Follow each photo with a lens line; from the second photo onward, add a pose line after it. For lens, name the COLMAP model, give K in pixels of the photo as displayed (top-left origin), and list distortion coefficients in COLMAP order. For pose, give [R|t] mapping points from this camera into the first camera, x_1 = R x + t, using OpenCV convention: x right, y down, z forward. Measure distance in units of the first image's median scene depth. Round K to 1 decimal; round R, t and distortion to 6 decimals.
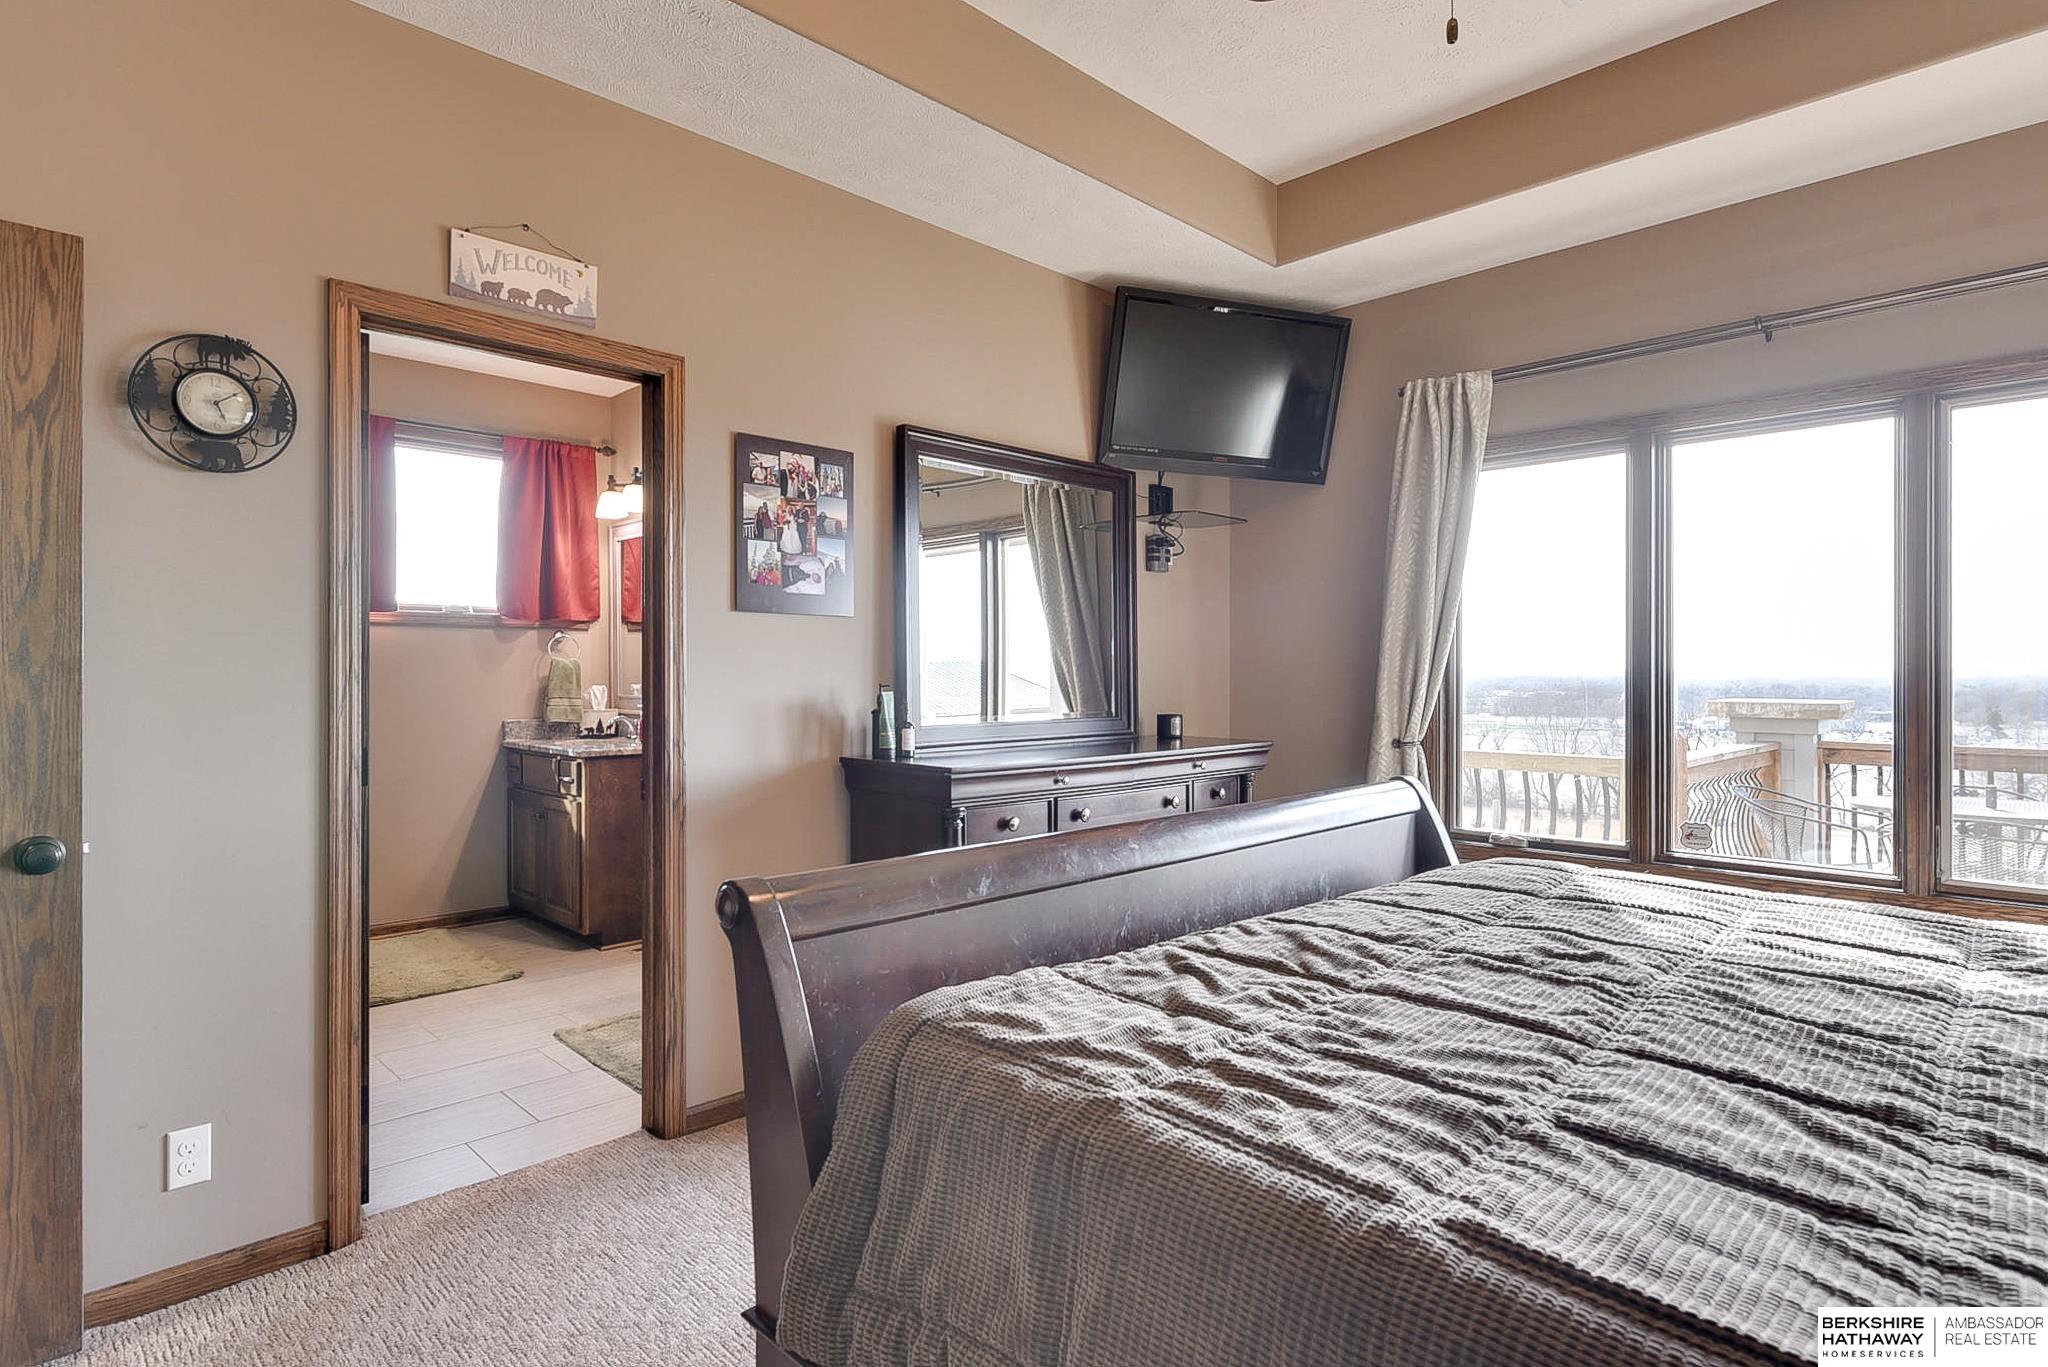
lens RADIAL K [[1067.7, 0, 1015.6], [0, 1067.7, 677.4], [0, 0, 1]] dist [-0.001048, -0.000194]
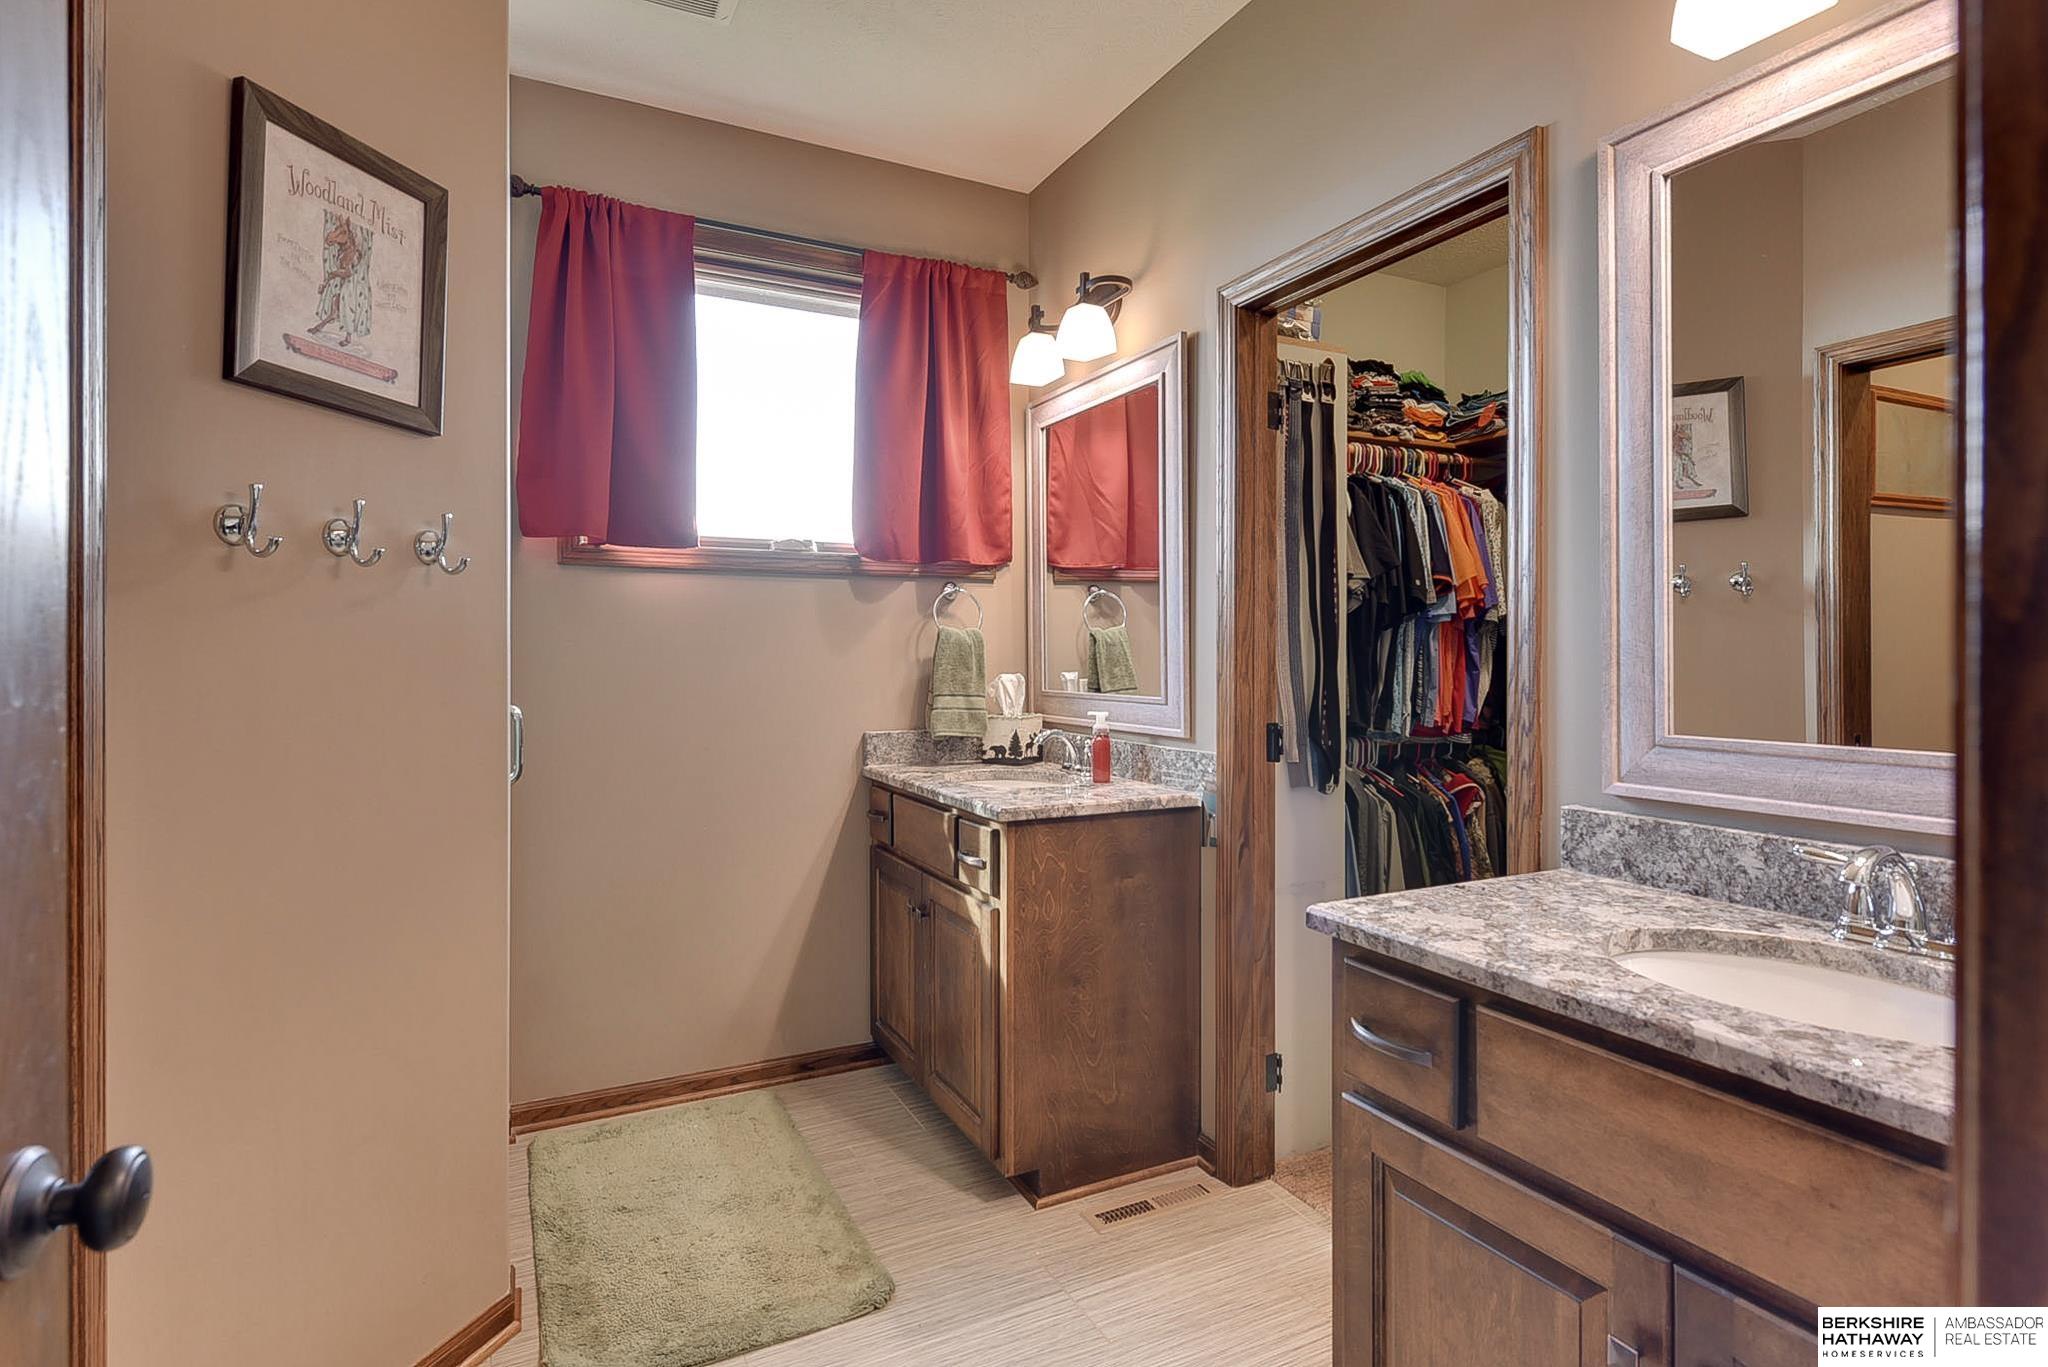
lens RADIAL K [[1011.4, 0, 1025.4], [0, 1011.4, 667.2], [0, 0, 1]] dist [-0.000097, -0.000386]
pose [[0.953175, 0.001553, -0.302416, -0.220992], [-0.000007, 0.999987, 0.005115, 0.000986], [0.302420, -0.004873, 0.953162, 0.484362]]
